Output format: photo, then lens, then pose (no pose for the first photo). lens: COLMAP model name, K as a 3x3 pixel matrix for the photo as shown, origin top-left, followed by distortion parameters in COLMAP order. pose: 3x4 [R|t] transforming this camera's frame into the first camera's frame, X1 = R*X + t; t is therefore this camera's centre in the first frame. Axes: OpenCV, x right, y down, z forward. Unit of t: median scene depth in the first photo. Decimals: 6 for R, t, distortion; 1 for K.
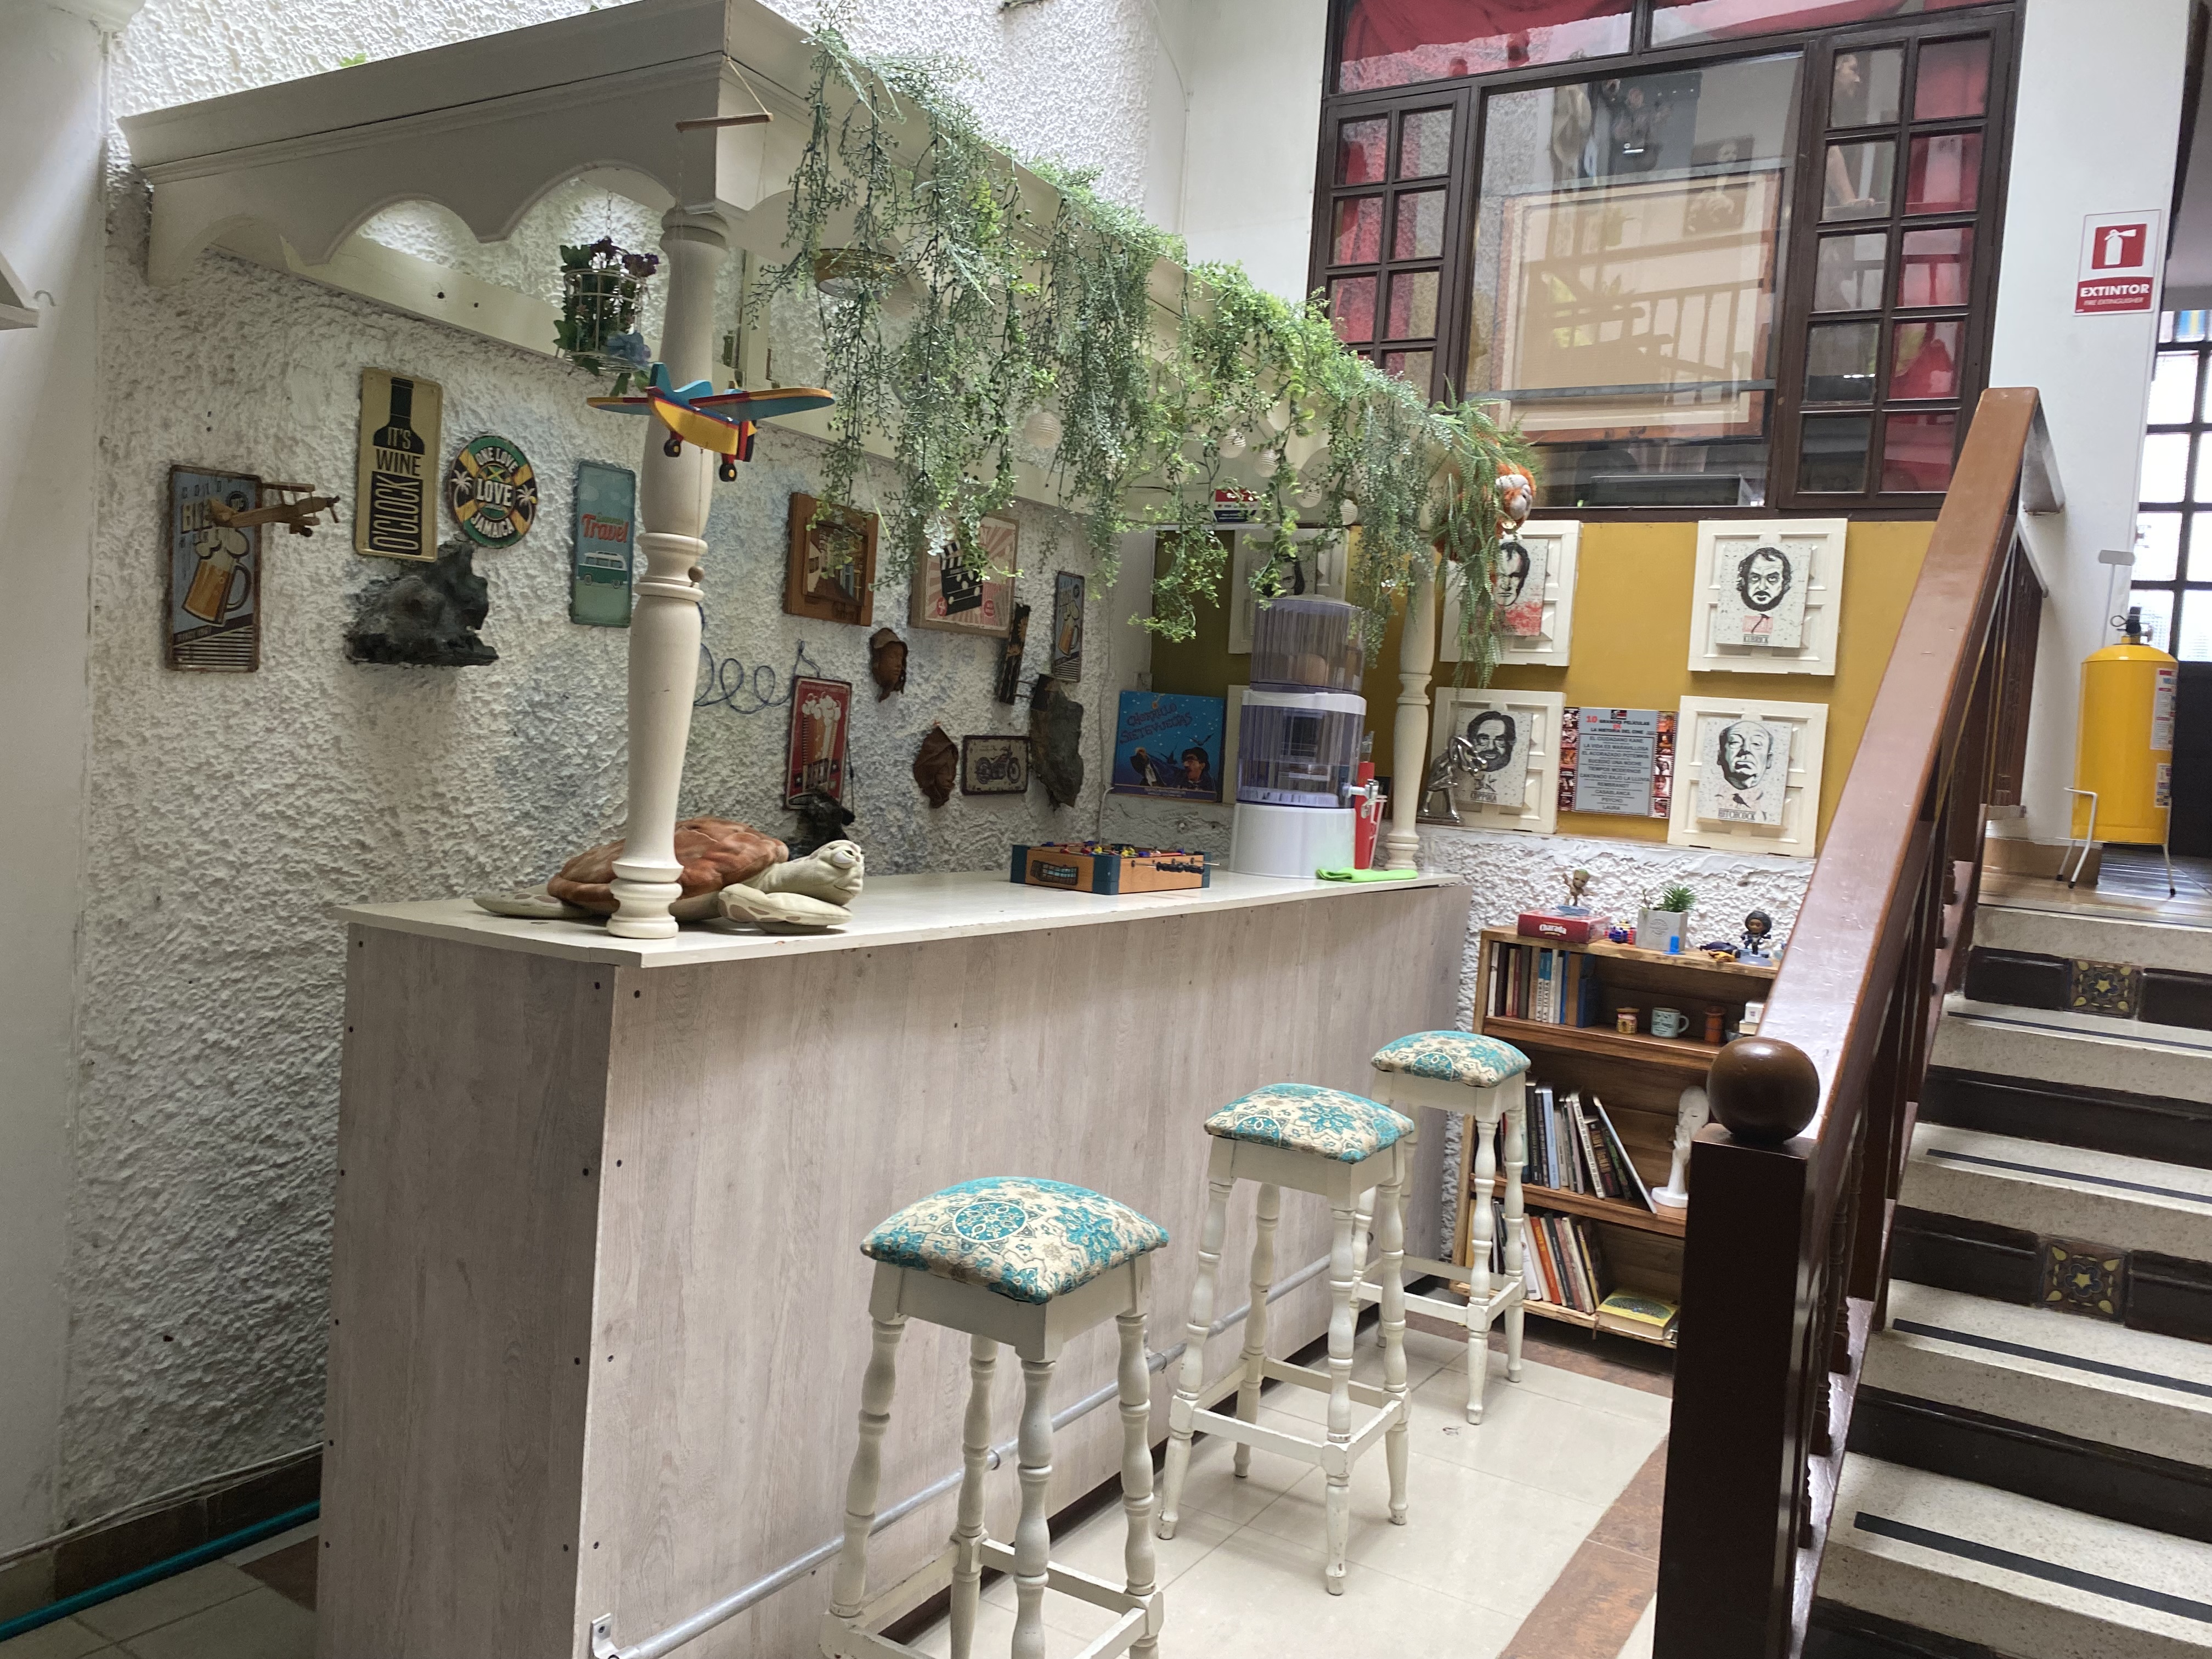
lens RADIAL K [[1679.7, 0, 1106.0], [0, 1679.7, 829.5], [0, 0, 1]] dist [0.001500, -0.012543]
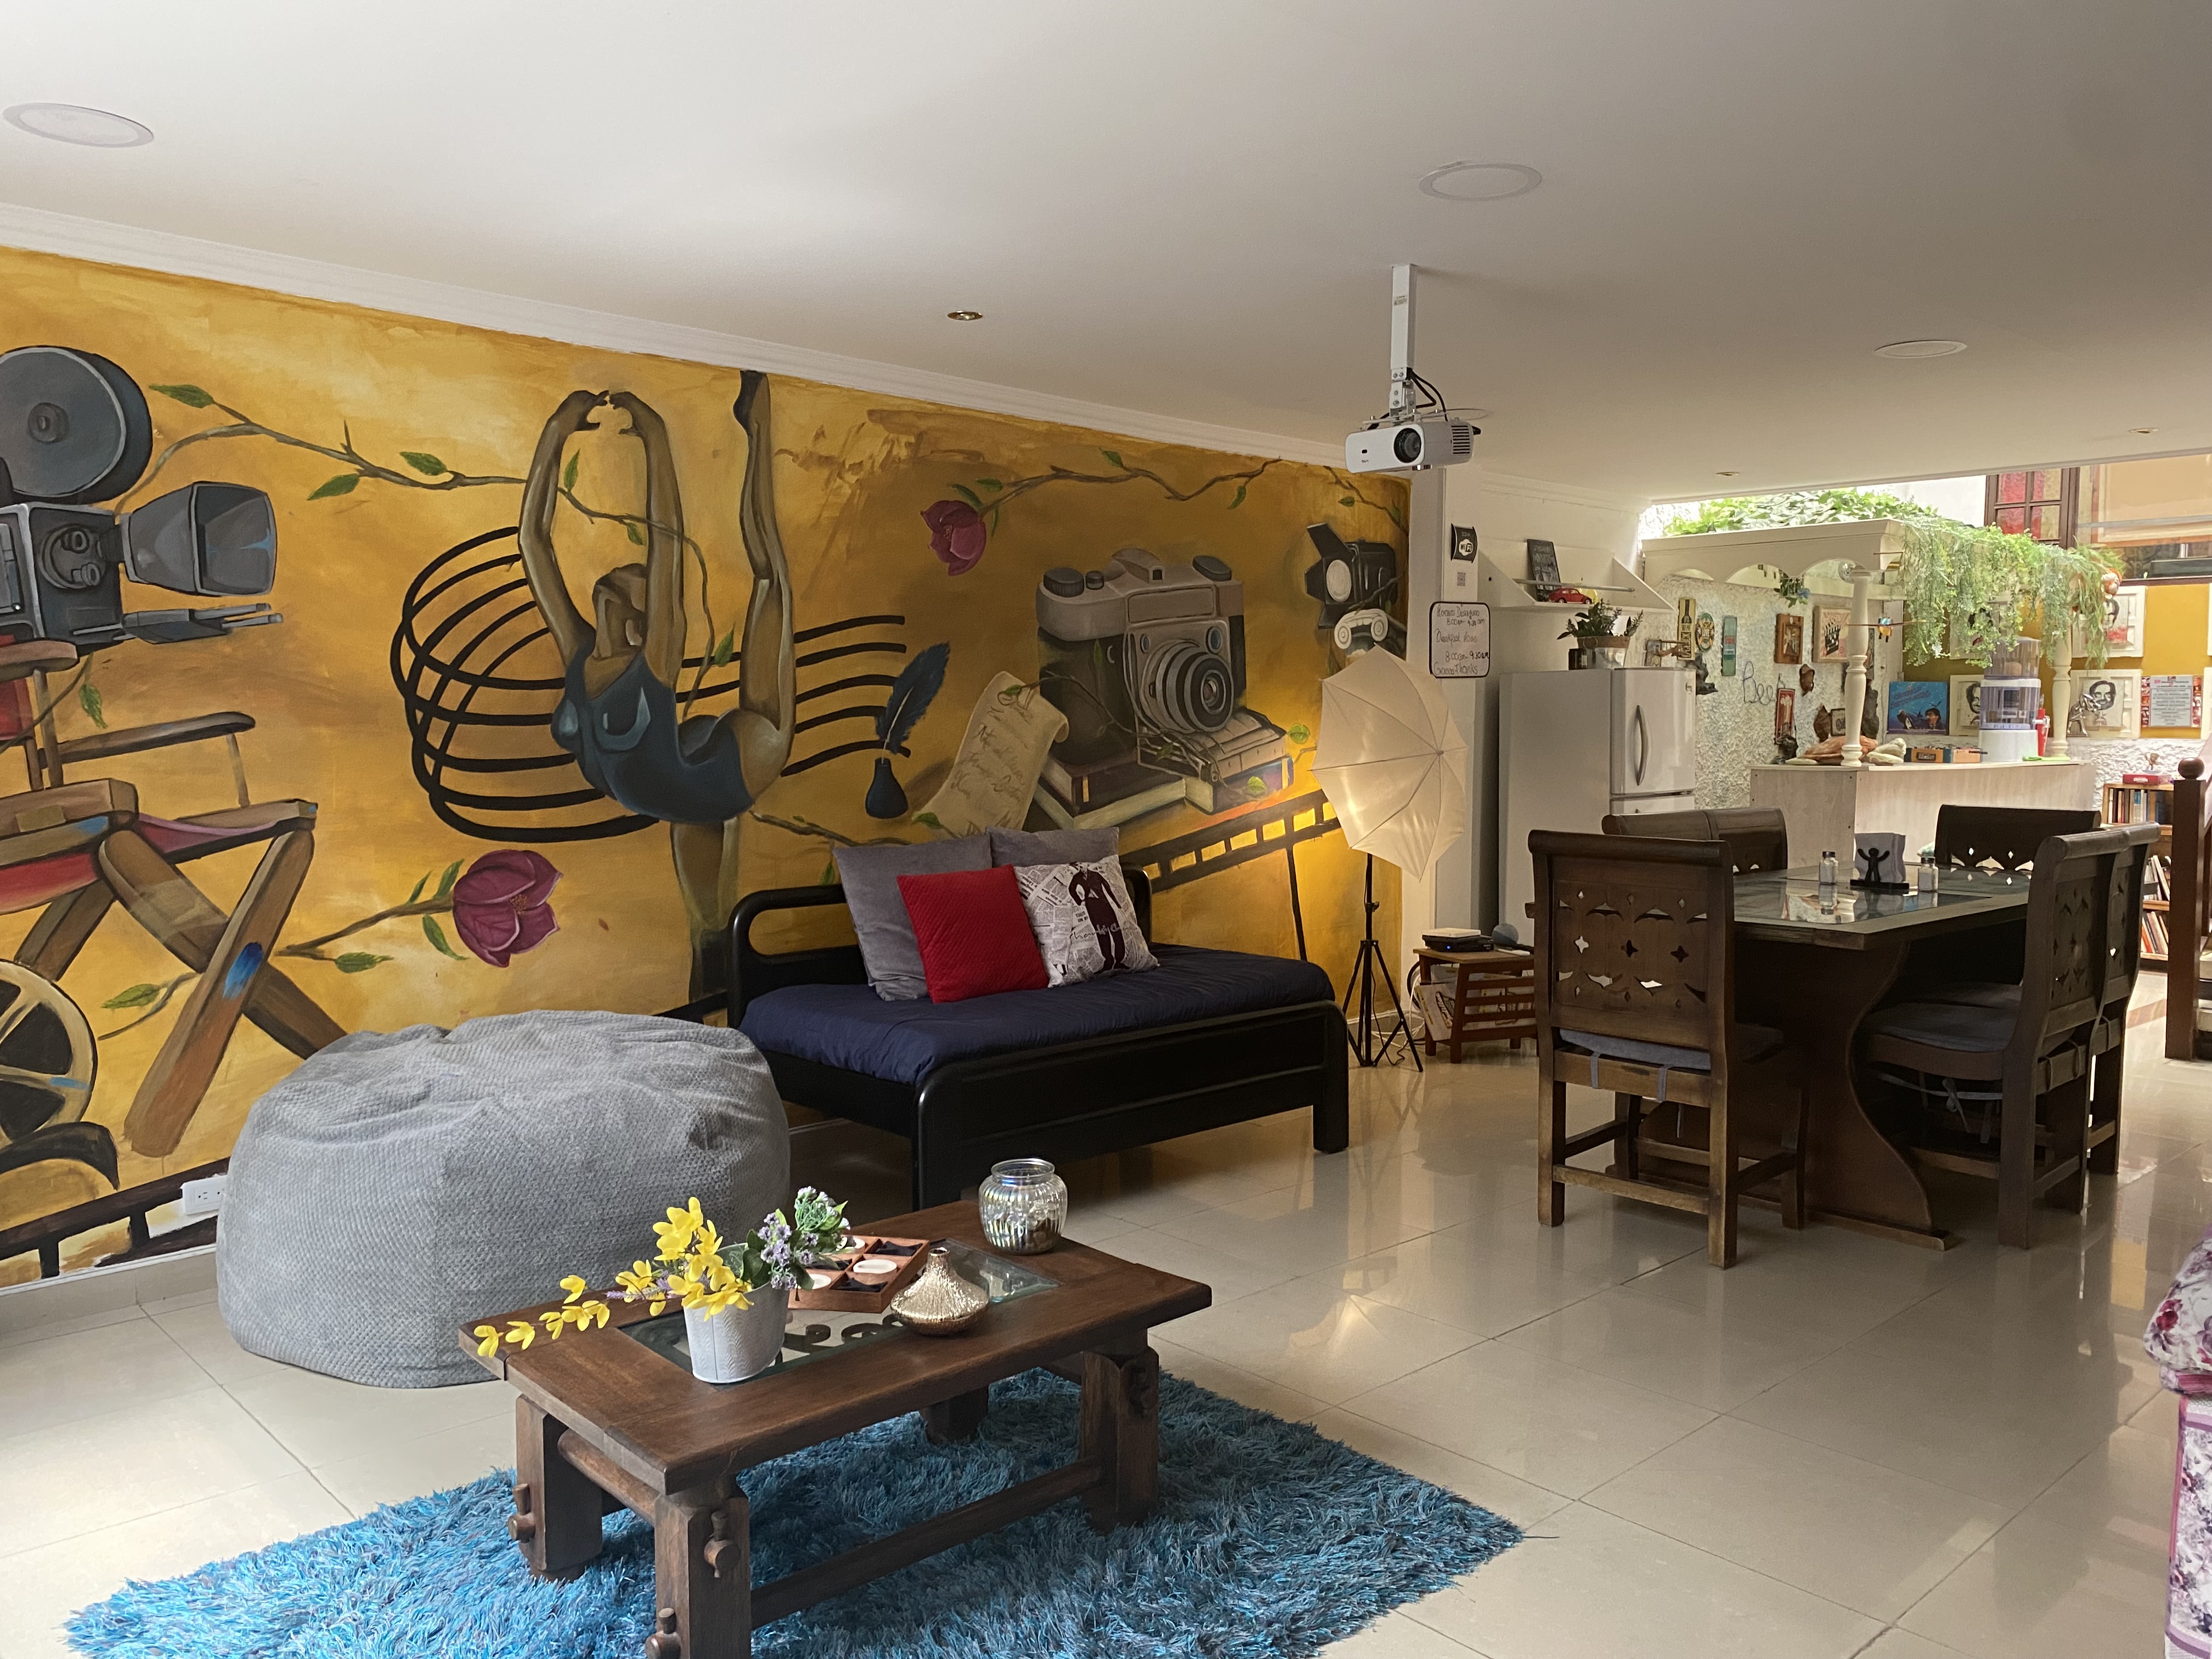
lens RADIAL K [[1673.9, 0, 1146.4], [0, 1673.9, 814.2], [0, 0, 1]] dist [0.232217, -0.361013]
pose [[0.964576, -0.045849, -0.259792, -0.380679], [0.044260, 0.998948, -0.011966, 0.071439], [0.260067, 0.000044, 0.965591, -1.456248]]
